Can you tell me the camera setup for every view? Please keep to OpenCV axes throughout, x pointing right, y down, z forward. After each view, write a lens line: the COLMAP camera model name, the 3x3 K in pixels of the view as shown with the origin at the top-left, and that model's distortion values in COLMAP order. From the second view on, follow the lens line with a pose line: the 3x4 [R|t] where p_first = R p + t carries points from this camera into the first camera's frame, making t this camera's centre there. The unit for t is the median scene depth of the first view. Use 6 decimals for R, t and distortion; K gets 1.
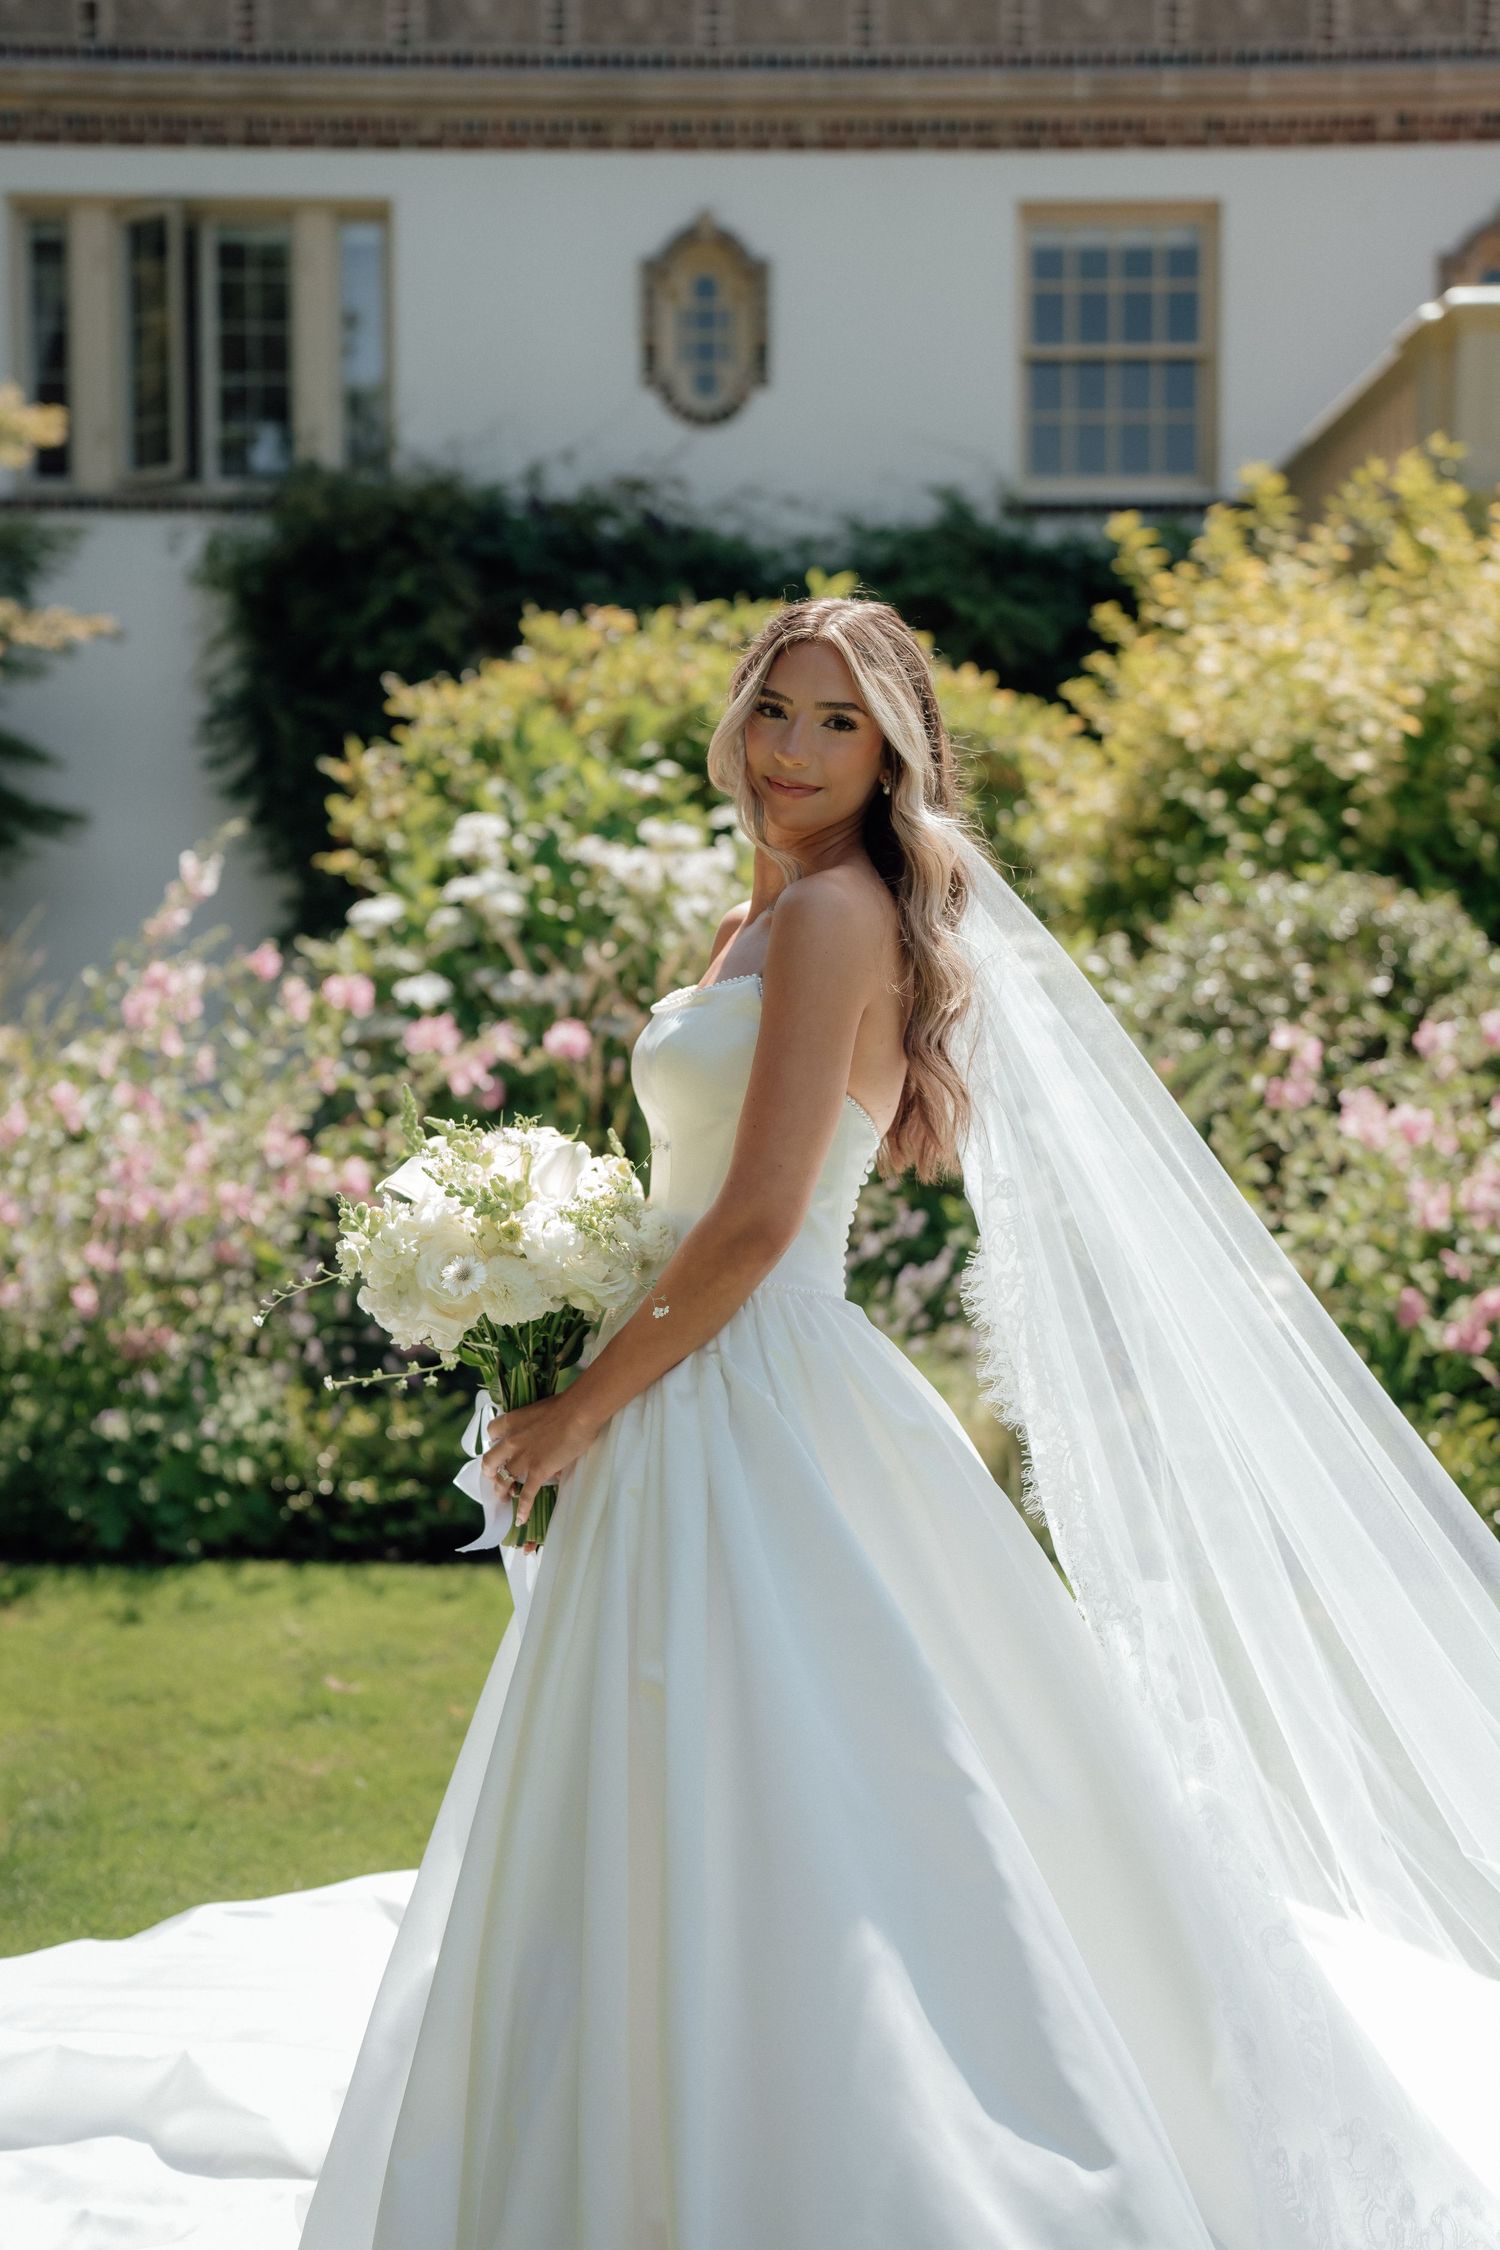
lens RADIAL K [[2935.9, 0, 713.9], [0, 2935.9, 1075.3], [0, 0, 1]] dist [0.010178, 0.532258]
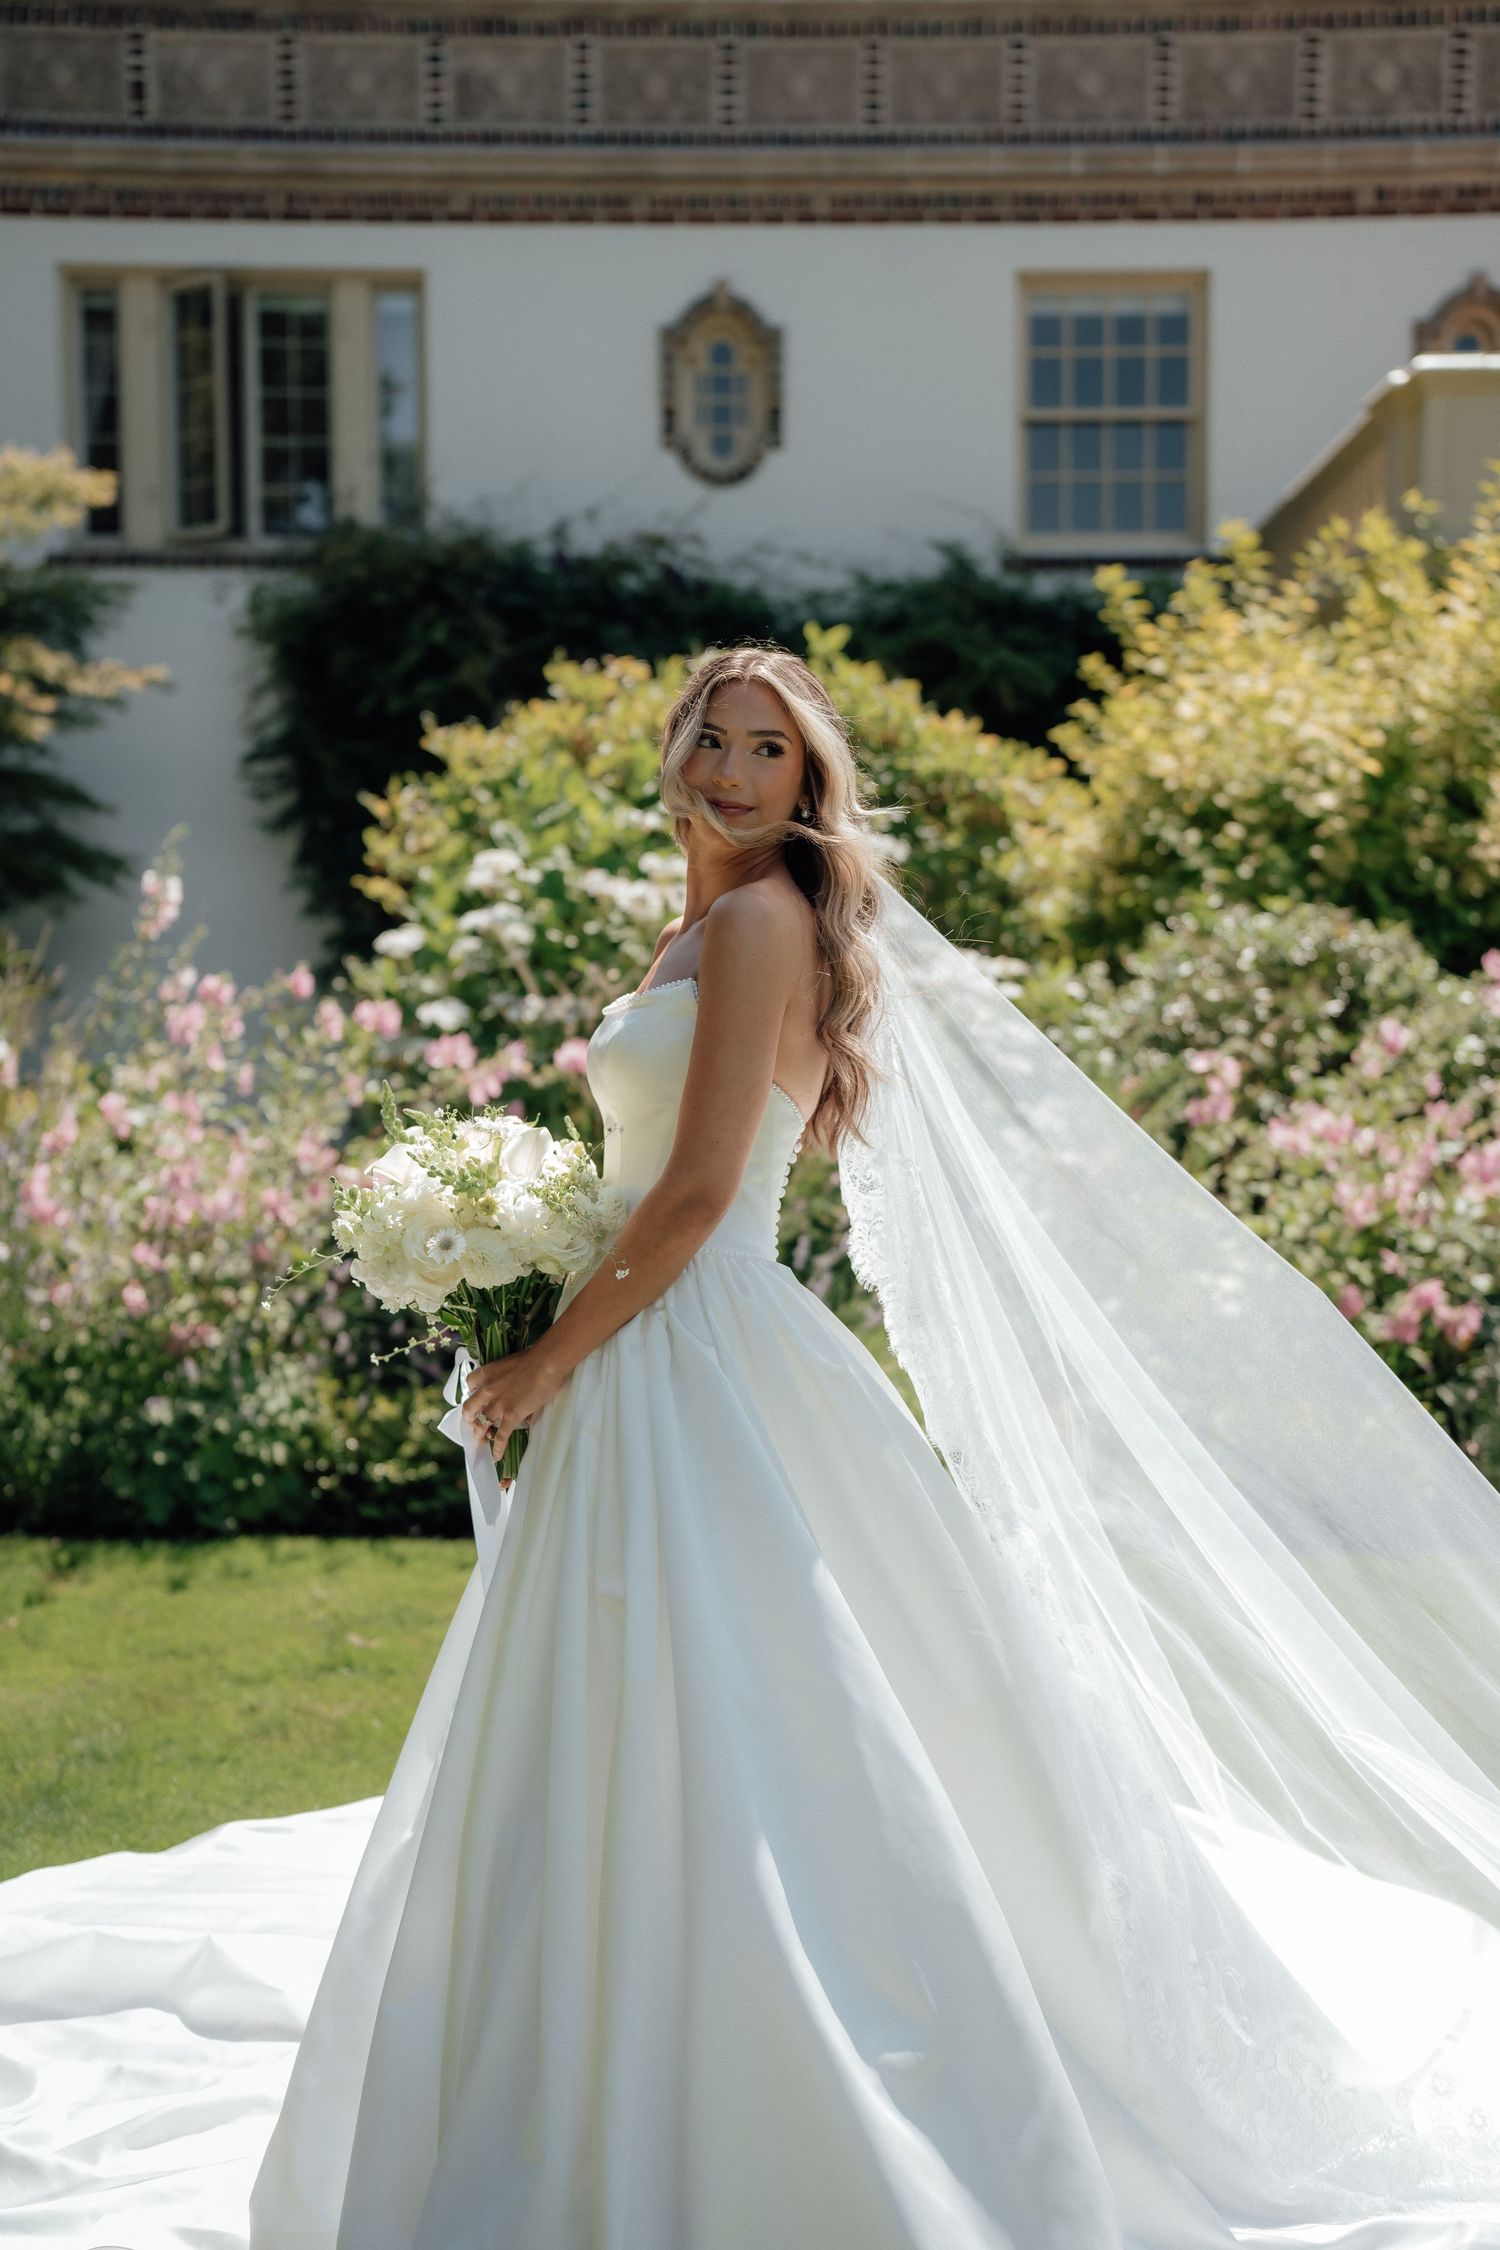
lens RADIAL K [[2807.1, 0, 750.0], [0, 2807.1, 1125.0], [0, 0, 1]] dist [0.023119, 0.536558]
pose [[0.999998, -0.001456, 0.001436, 0.008308], [0.001445, 0.999973, 0.007253, 0.003611], [-0.001447, -0.007251, 0.999973, -0.024199]]
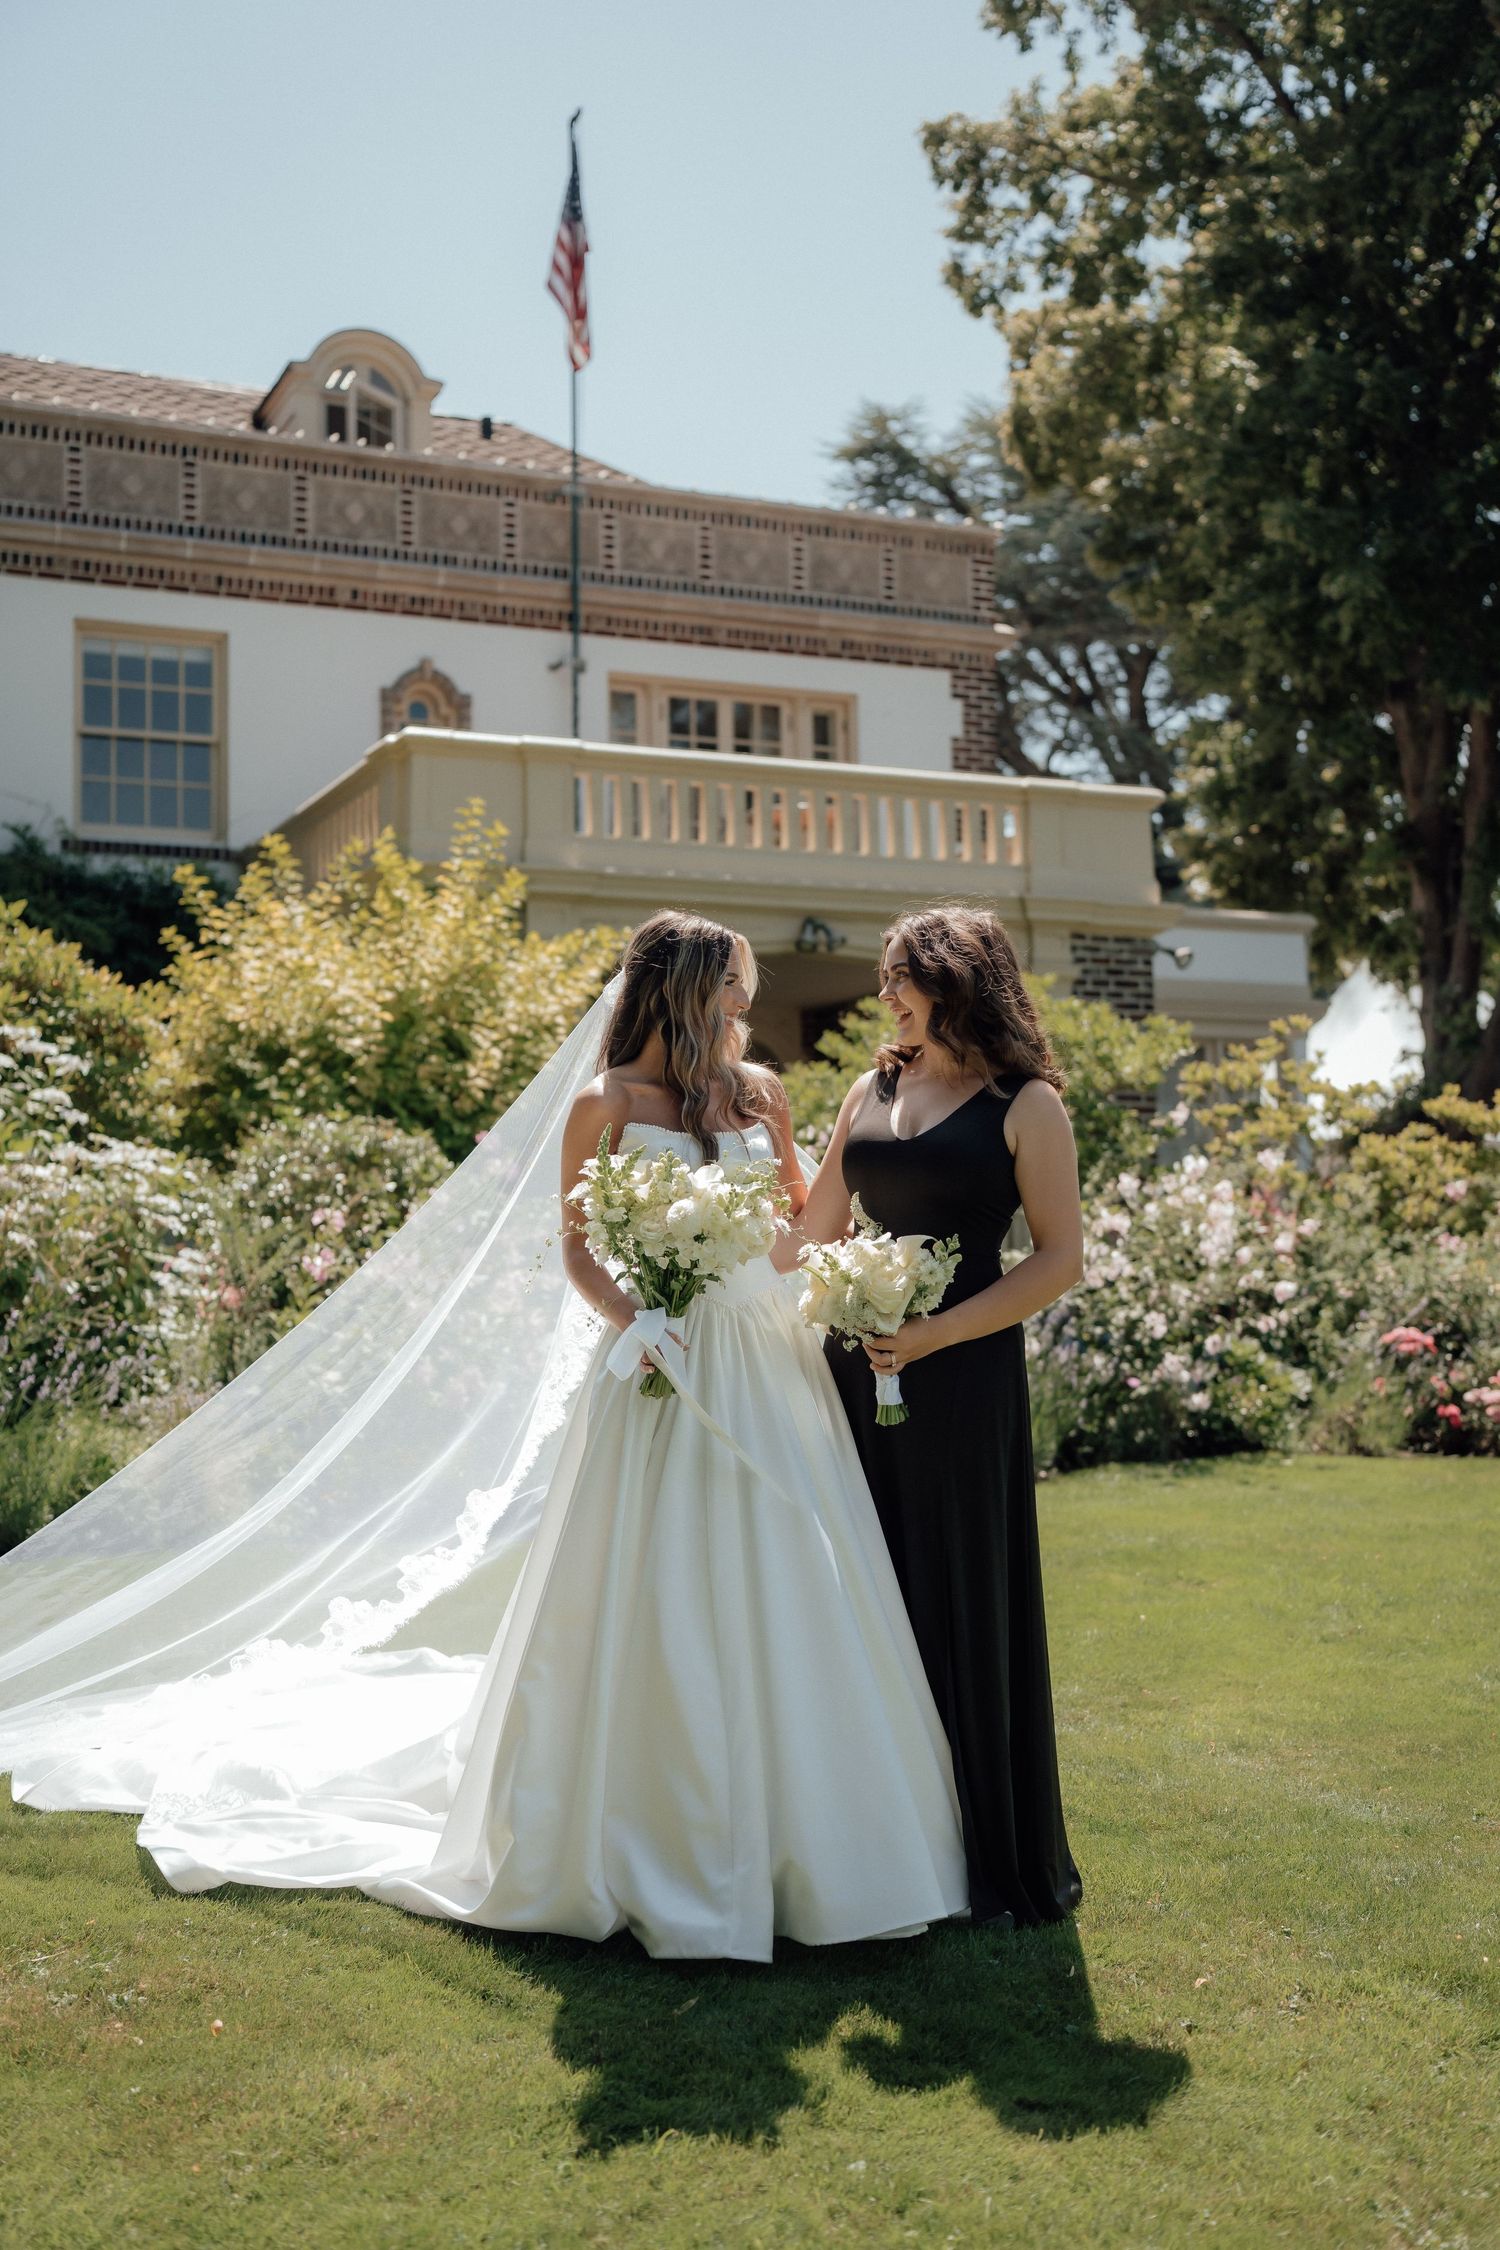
lens RADIAL K [[2501.6, 0, 750.0], [0, 2501.6, 1125.0], [0, 0, 1]] dist [-0.015245, 0.263782]
pose [[0.918774, 0.017106, 0.394412, -0.091663], [0.012034, 0.997383, -0.071289, 0.025587], [-0.394599, 0.070245, 0.916164, -0.217135]]
